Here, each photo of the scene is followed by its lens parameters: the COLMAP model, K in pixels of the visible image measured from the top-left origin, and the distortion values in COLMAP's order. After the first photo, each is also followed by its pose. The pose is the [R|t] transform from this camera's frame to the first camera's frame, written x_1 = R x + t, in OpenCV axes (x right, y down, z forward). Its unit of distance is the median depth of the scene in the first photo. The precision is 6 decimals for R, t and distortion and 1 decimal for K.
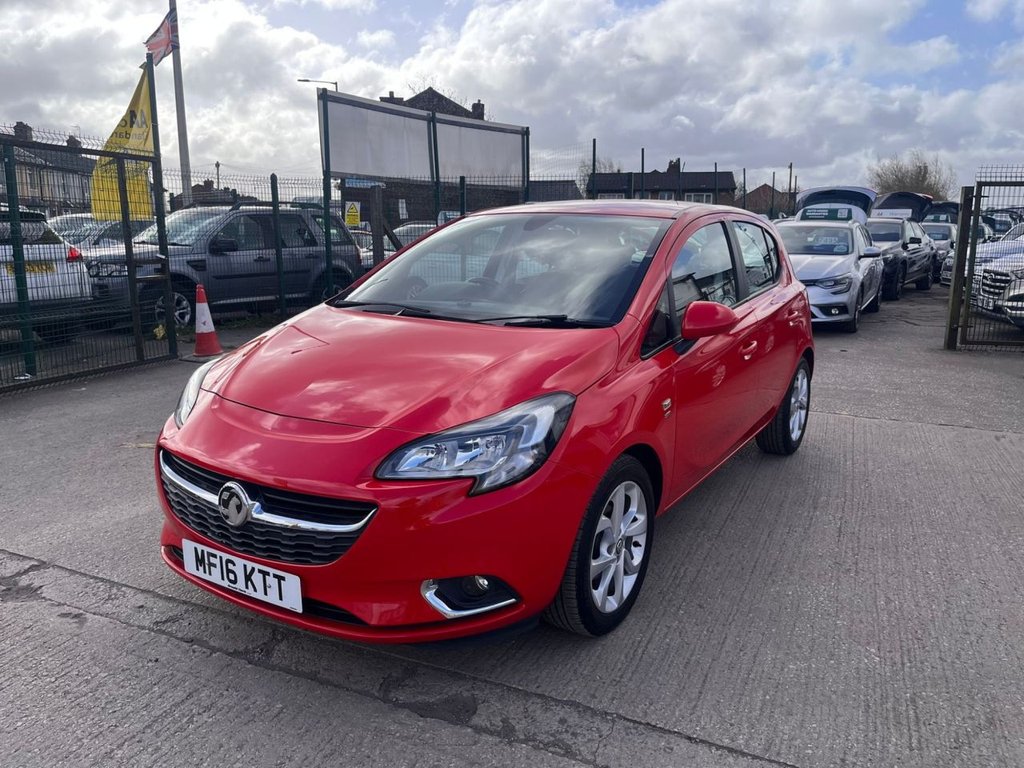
lens RADIAL K [[770.4, 0, 523.4], [0, 770.4, 384.3], [0, 0, 1]] dist [0.079490, -0.109732]
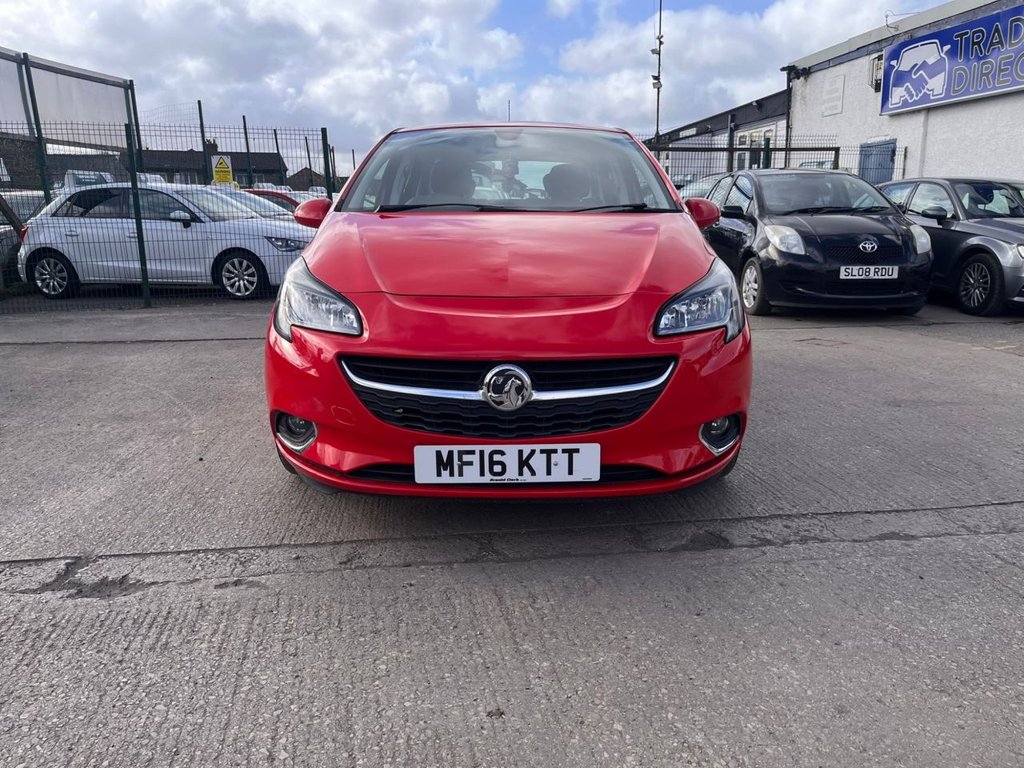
lens RADIAL K [[768.3, 0, 505.5], [0, 768.3, 383.7], [0, 0, 1]] dist [0.086407, -0.114006]
pose [[0.849038, -0.129551, 0.512203, -0.785303], [0.120881, 0.991388, 0.050377, 0.092513], [-0.514318, 0.019144, 0.857386, 0.177856]]
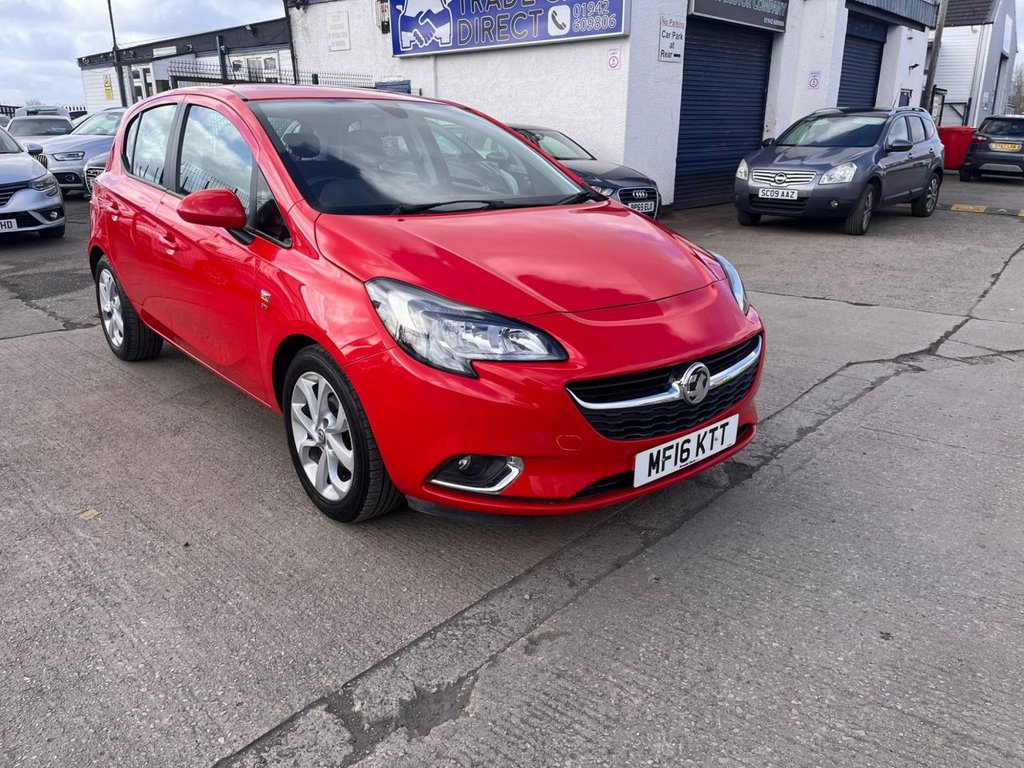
lens RADIAL K [[769.8, 0, 512.0], [0, 769.8, 384.0], [0, 0, 1]] dist [0.059343, -0.060138]
pose [[0.297547, -0.307446, 0.903849, -1.289943], [0.192101, 0.946646, 0.258764, -0.154638], [-0.935181, 0.096636, 0.340732, 0.802808]]
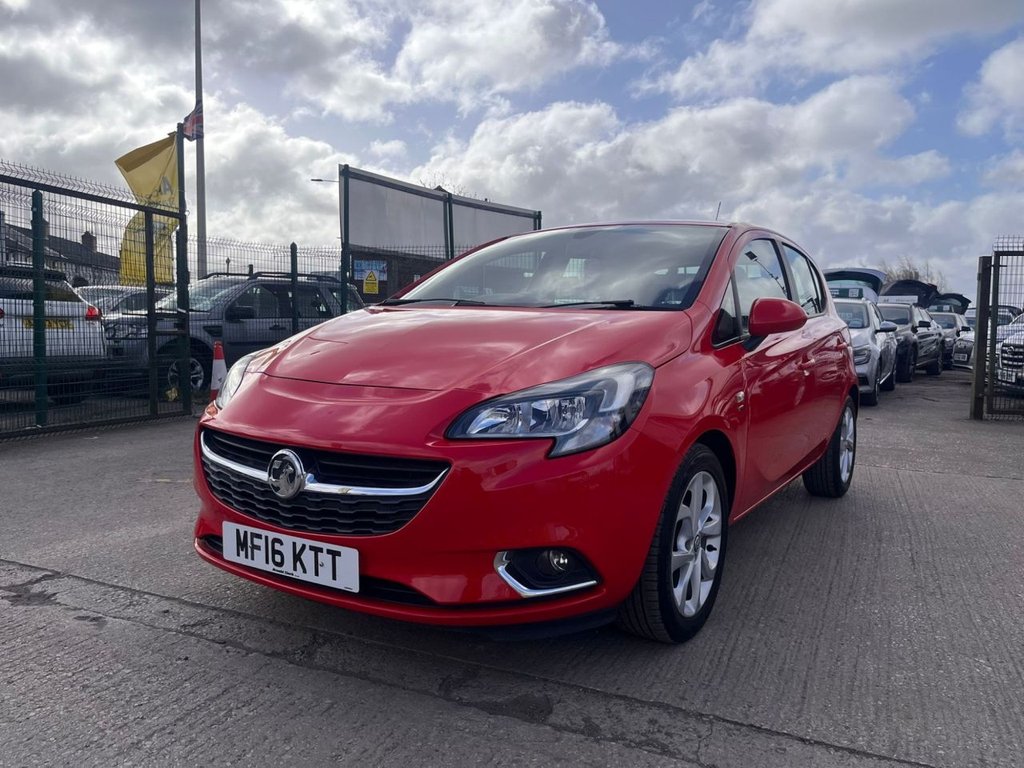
lens RADIAL K [[770.4, 0, 523.4], [0, 770.4, 384.3], [0, 0, 1]] dist [0.079490, -0.109732]
pose [[0.999953, 0.009659, 0.000440, -0.086774], [-0.009526, 0.991954, -0.126242, 0.148639], [-0.001656, 0.126232, 0.991999, 0.075004]]
